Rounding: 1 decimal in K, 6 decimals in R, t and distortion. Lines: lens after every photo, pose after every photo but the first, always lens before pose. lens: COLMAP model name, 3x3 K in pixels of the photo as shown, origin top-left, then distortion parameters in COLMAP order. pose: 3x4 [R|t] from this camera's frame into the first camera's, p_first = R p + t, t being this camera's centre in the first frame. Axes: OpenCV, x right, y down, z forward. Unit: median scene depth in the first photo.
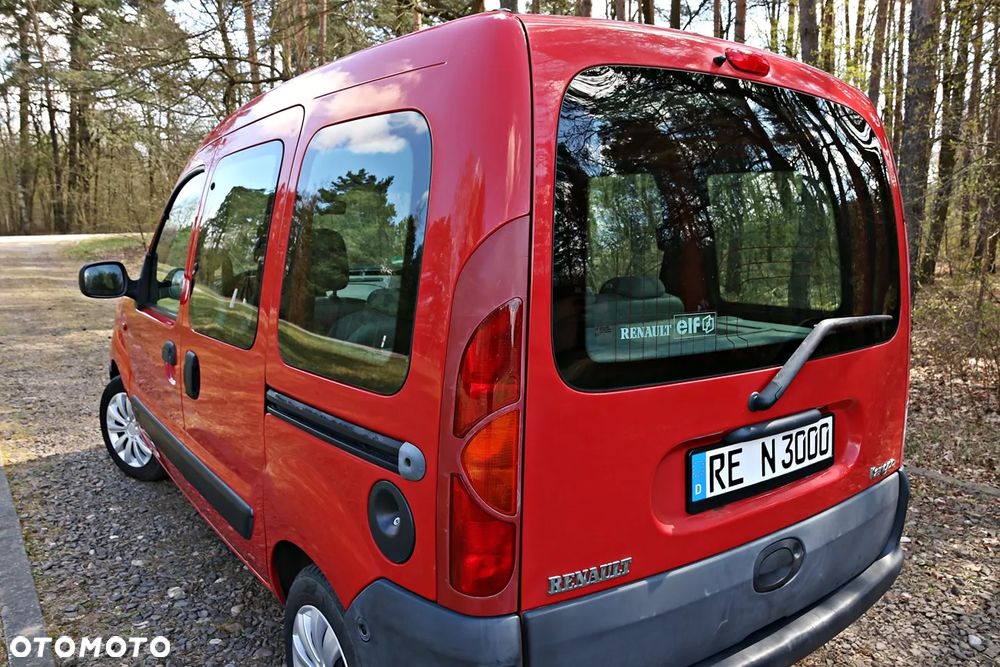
lens RADIAL K [[814.6, 0, 503.5], [0, 814.6, 350.3], [0, 0, 1]] dist [-0.105698, 0.080700]
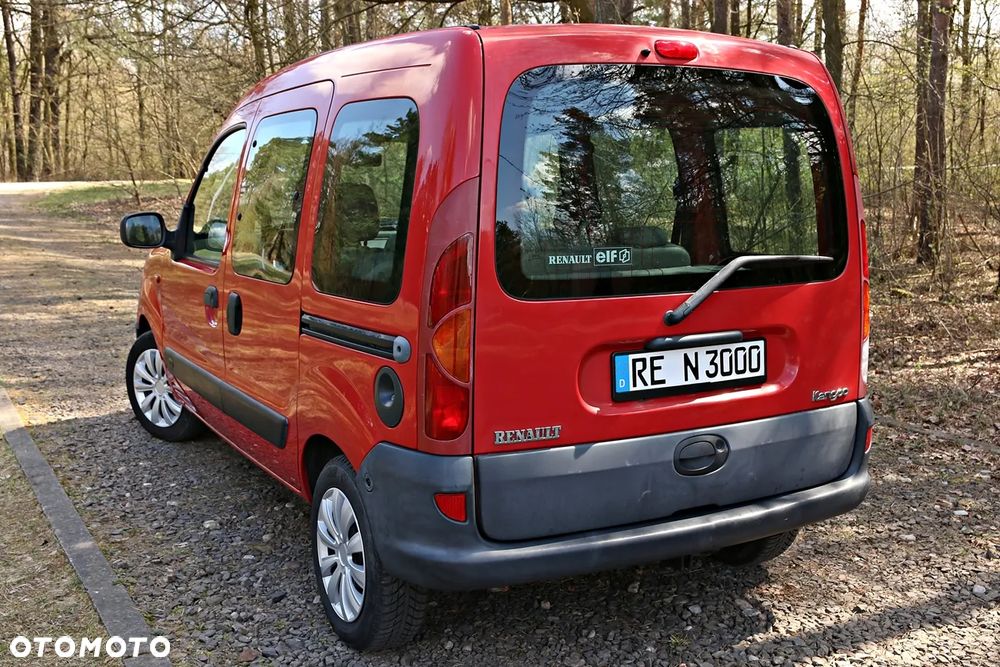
lens RADIAL K [[1263.4, 0, 502.0], [0, 1263.4, 356.3], [0, 0, 1]] dist [-0.003916, 0.074549]
pose [[0.992320, 0.014496, -0.122842, 0.182572], [-0.015158, 0.999875, -0.004453, 0.085669], [0.122762, 0.006281, 0.992416, -0.645034]]
